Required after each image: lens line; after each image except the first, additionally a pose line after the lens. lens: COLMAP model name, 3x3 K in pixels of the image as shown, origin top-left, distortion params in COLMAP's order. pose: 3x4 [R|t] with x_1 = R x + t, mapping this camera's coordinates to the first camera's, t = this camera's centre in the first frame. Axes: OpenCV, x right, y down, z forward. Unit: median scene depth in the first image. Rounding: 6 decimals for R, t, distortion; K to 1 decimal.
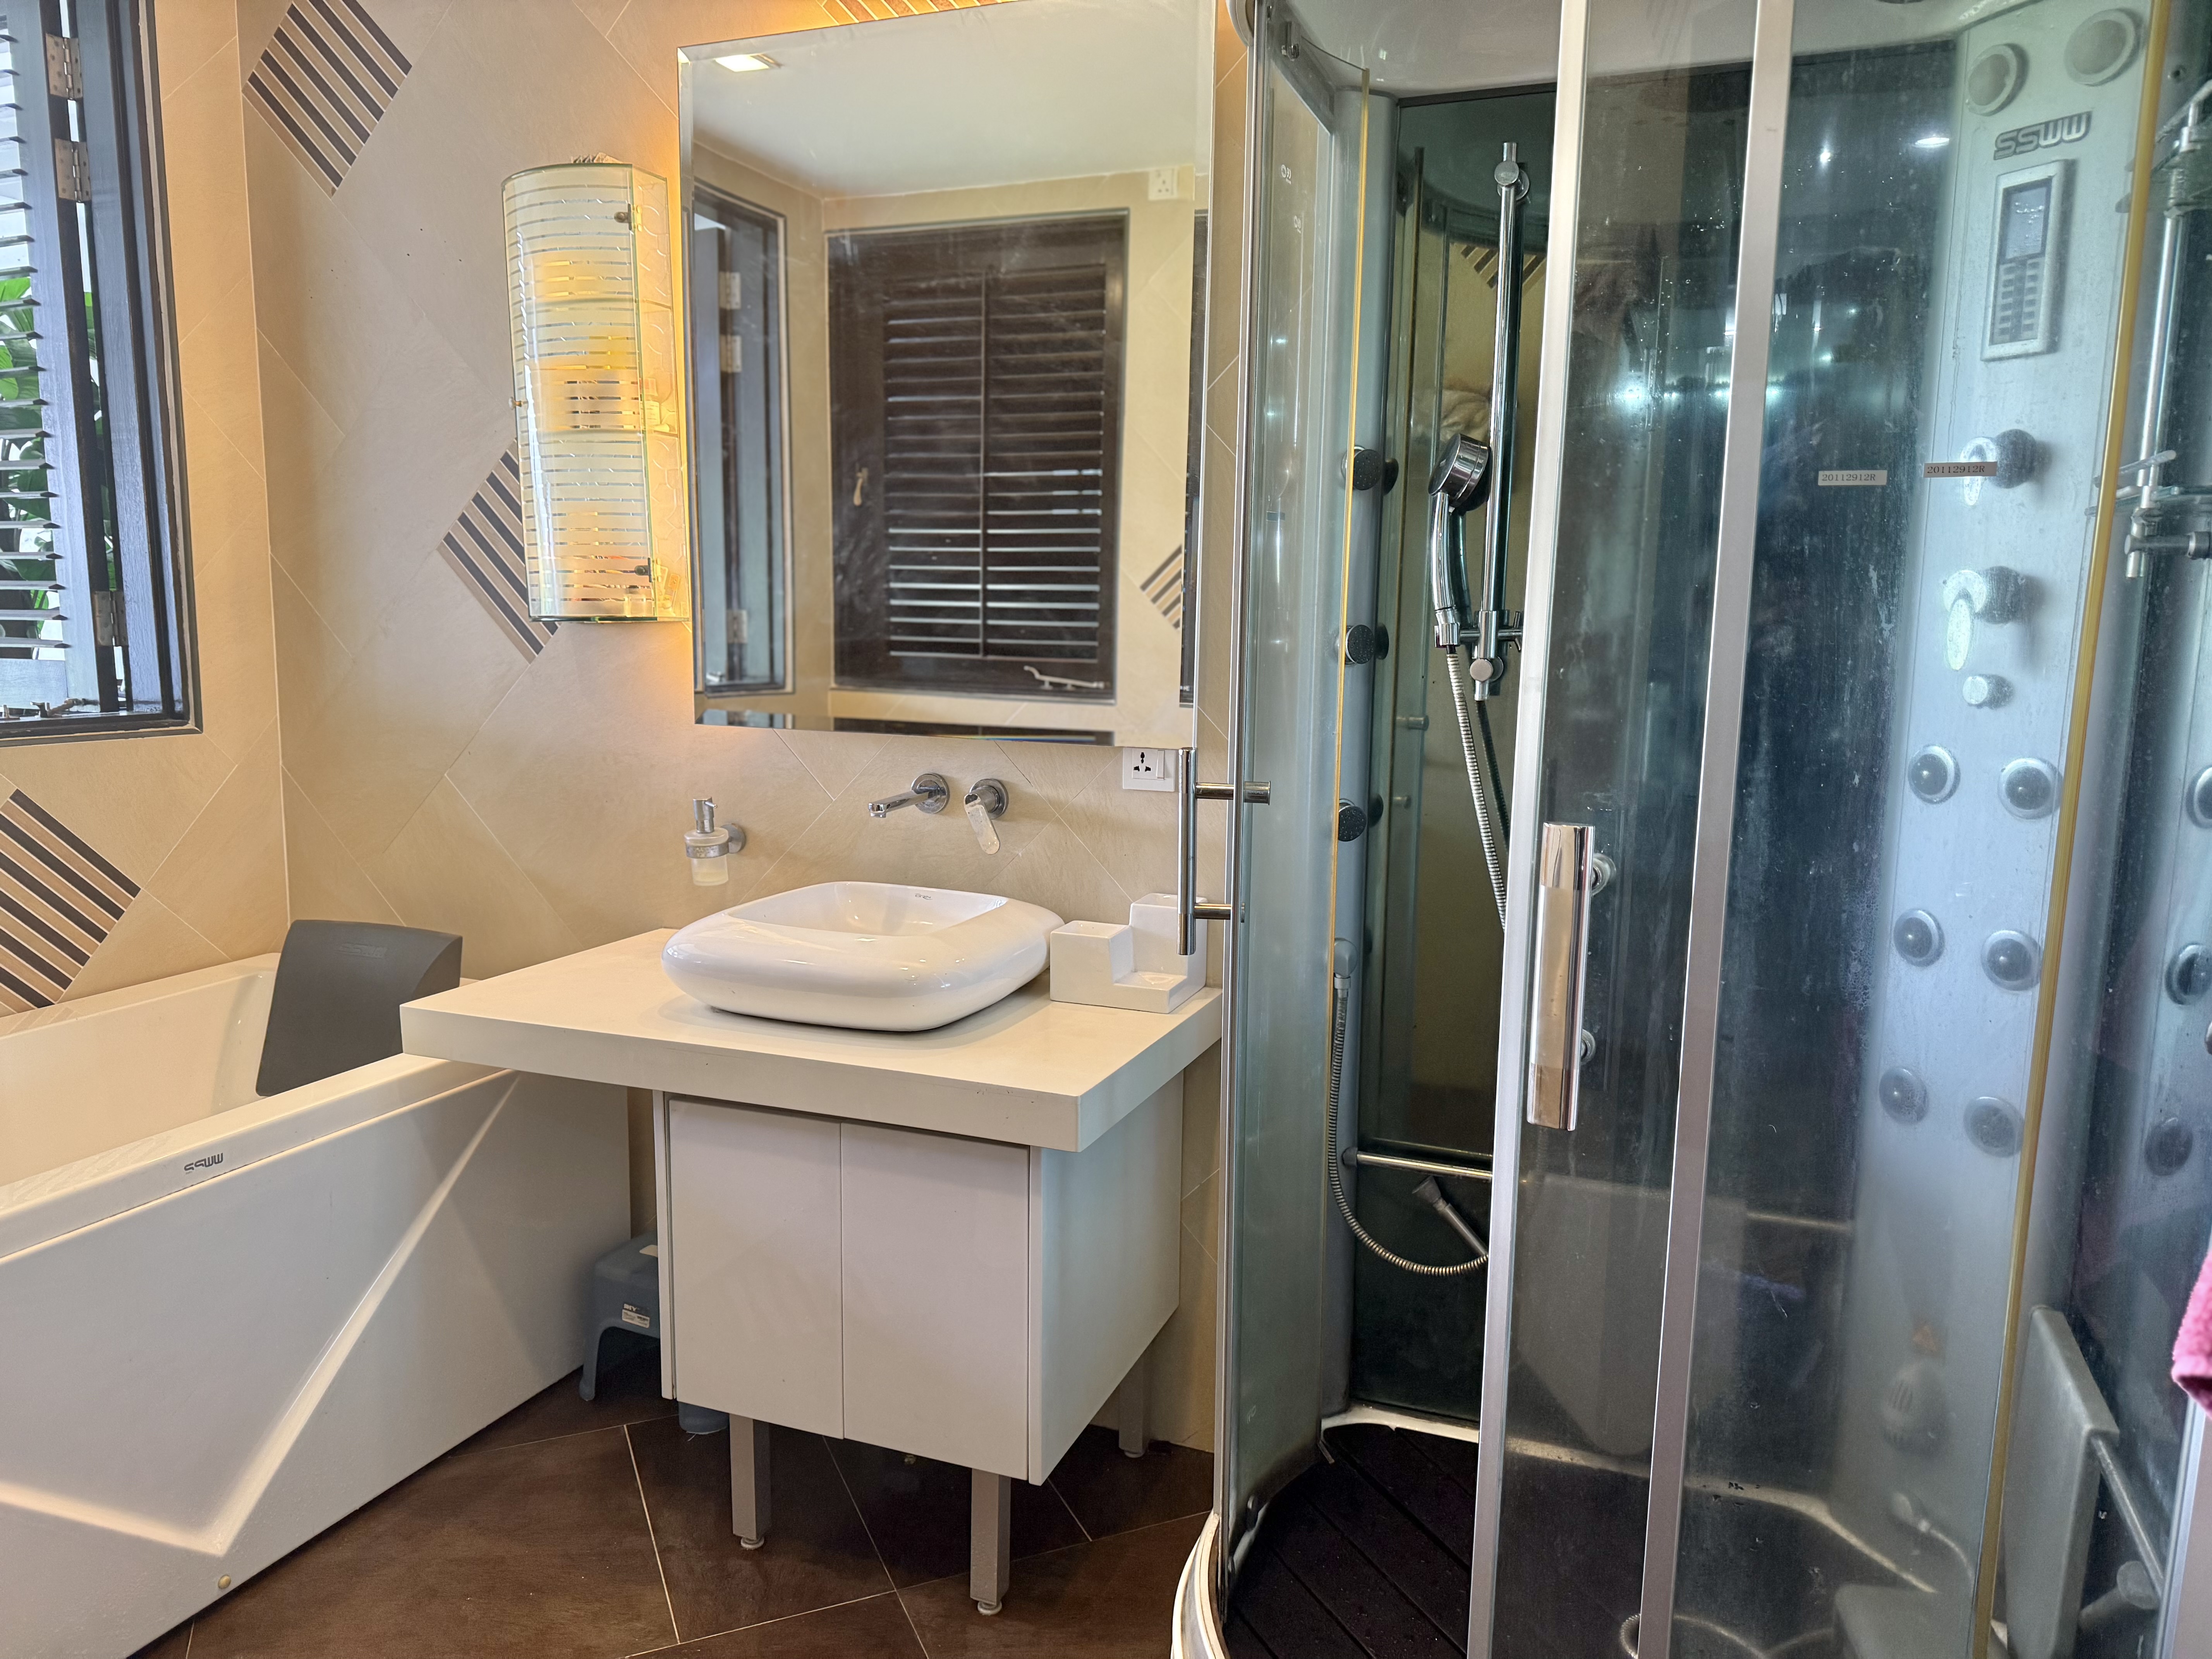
lens RADIAL K [[1517.3, 0, 1103.6], [0, 1517.3, 845.5], [0, 0, 1]] dist [-0.002741, 0.000988]
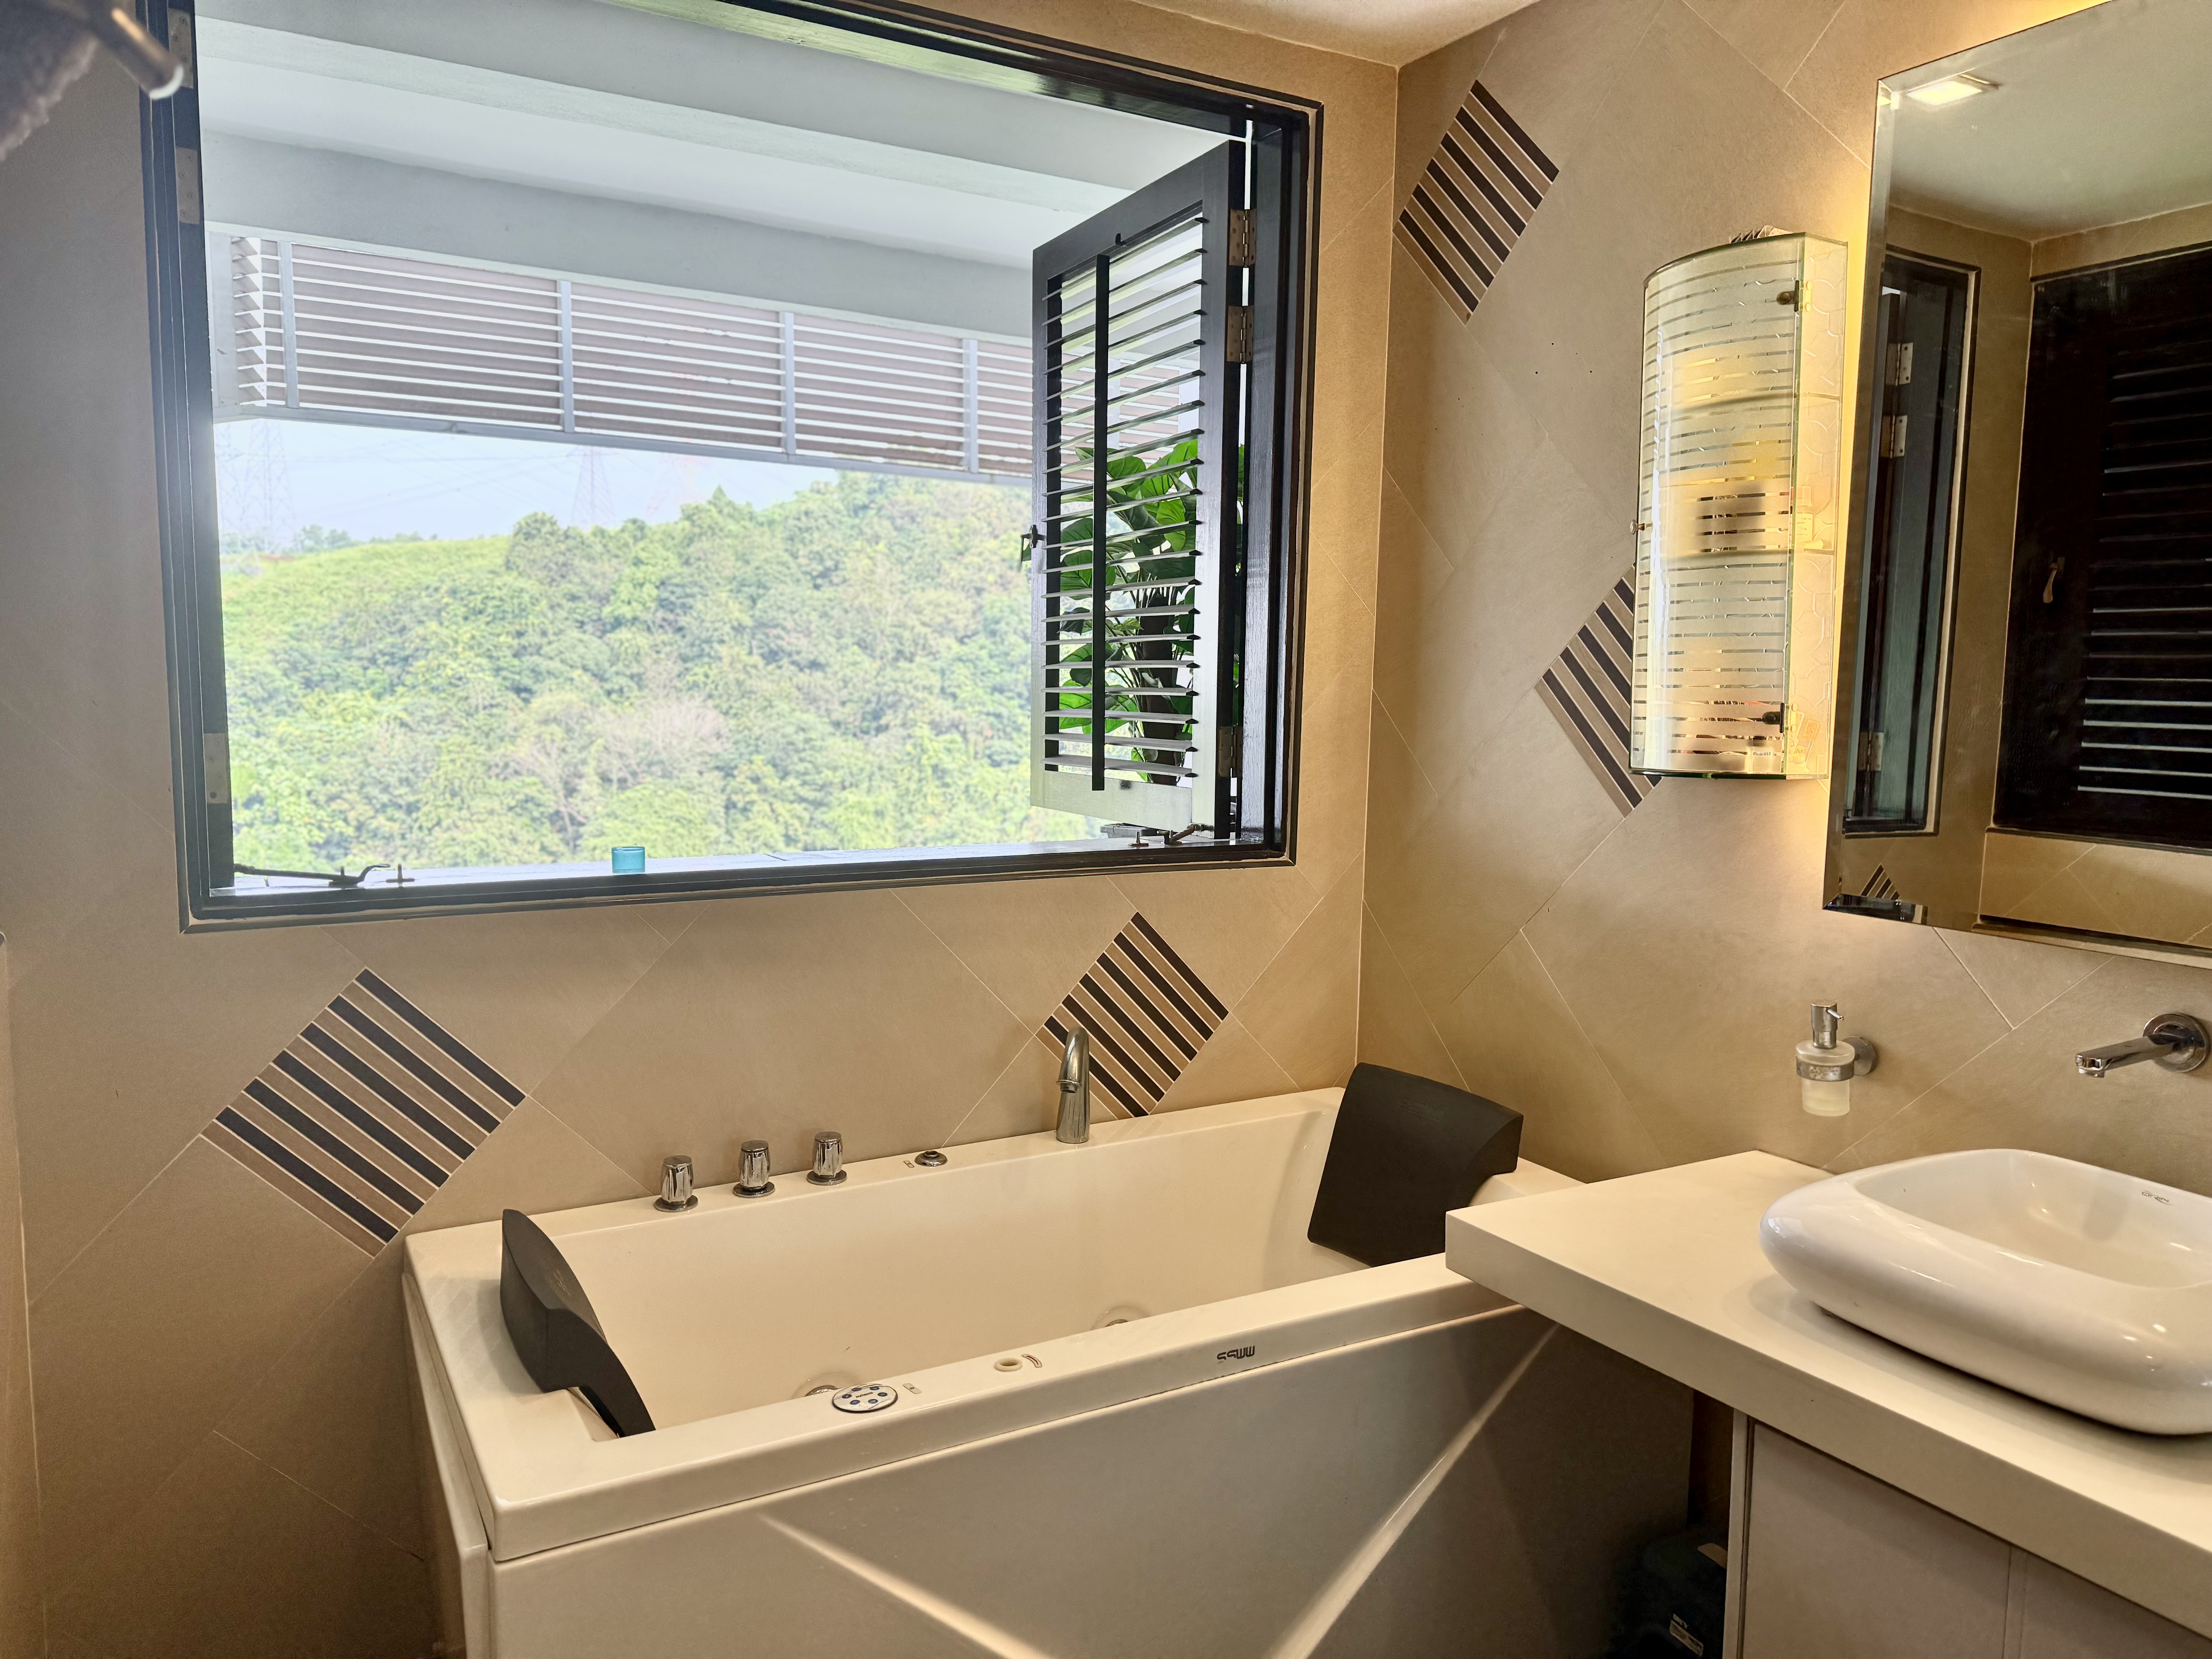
lens RADIAL K [[1517.3, 0, 1096.2], [0, 1517.3, 827.0], [0, 0, 1]] dist [-0.002741, 0.000988]
pose [[0.772008, 0.066116, -0.632165, -0.063545], [-0.102959, 0.994448, -0.021729, -0.066934], [0.627218, 0.081862, 0.774529, 0.139141]]
